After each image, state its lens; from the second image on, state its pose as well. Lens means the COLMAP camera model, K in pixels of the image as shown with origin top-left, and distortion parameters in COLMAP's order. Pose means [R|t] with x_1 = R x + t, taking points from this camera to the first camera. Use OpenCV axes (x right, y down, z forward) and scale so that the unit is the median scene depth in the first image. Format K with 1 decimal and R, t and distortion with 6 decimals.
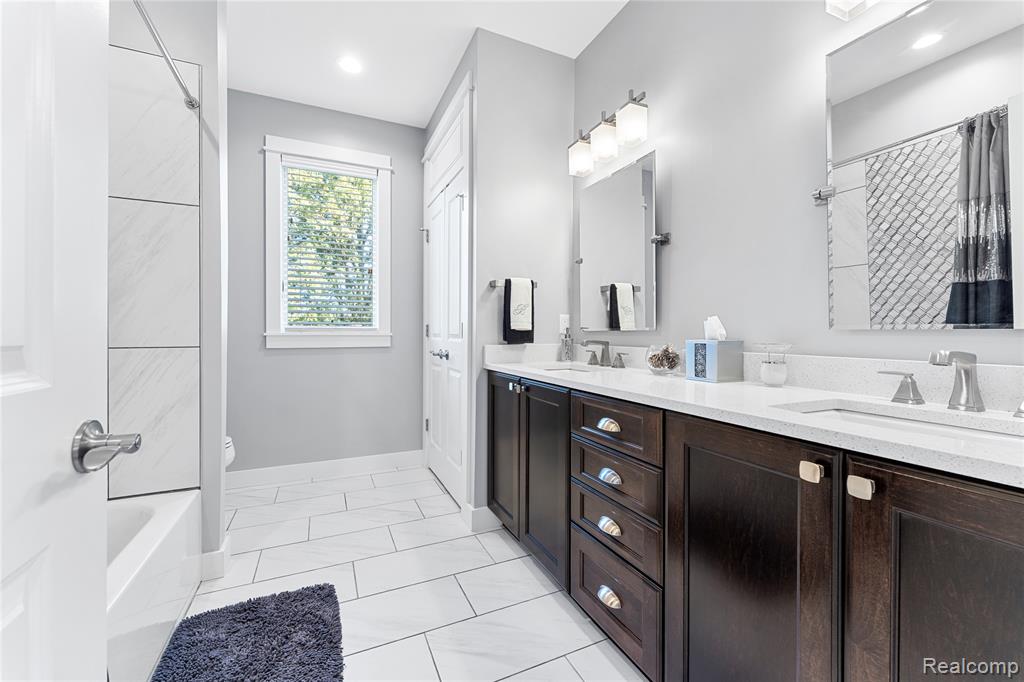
lens RADIAL K [[414.4, 0, 516.4], [0, 414.4, 331.8], [0, 0, 1]] dist [0.000572, -0.000143]
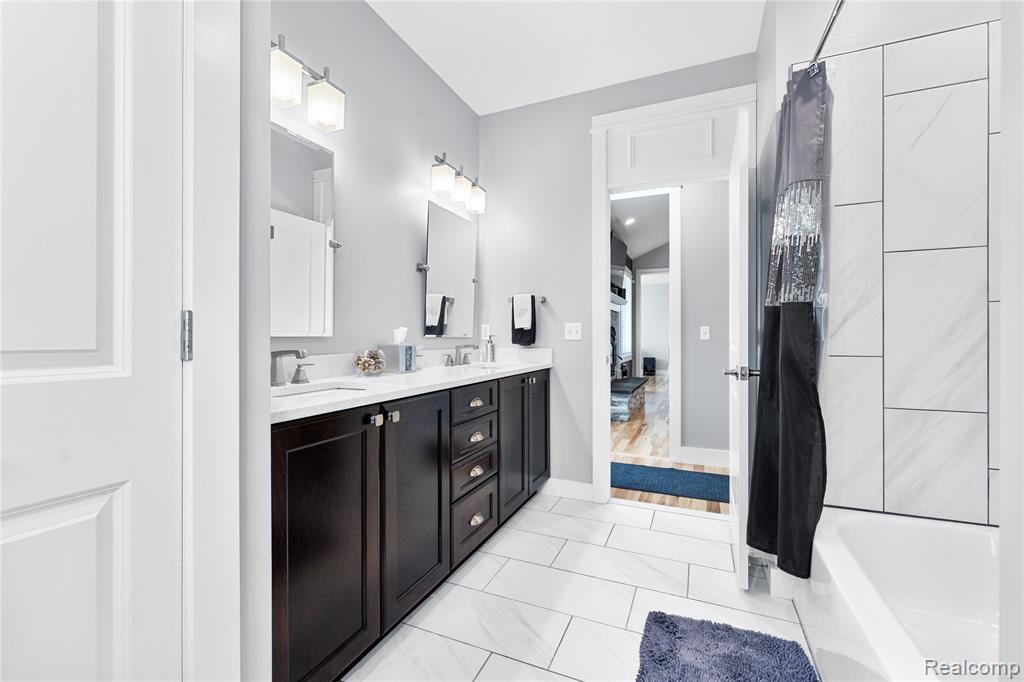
lens RADIAL K [[444.3, 0, 506.9], [0, 444.3, 339.1], [0, 0, 1]] dist [0.002131, 0.000101]
pose [[-0.669374, -0.007264, 0.742890, -0.990951], [-0.006384, 0.999972, 0.004025, -0.005264], [-0.742898, -0.002048, -0.669402, 1.934097]]
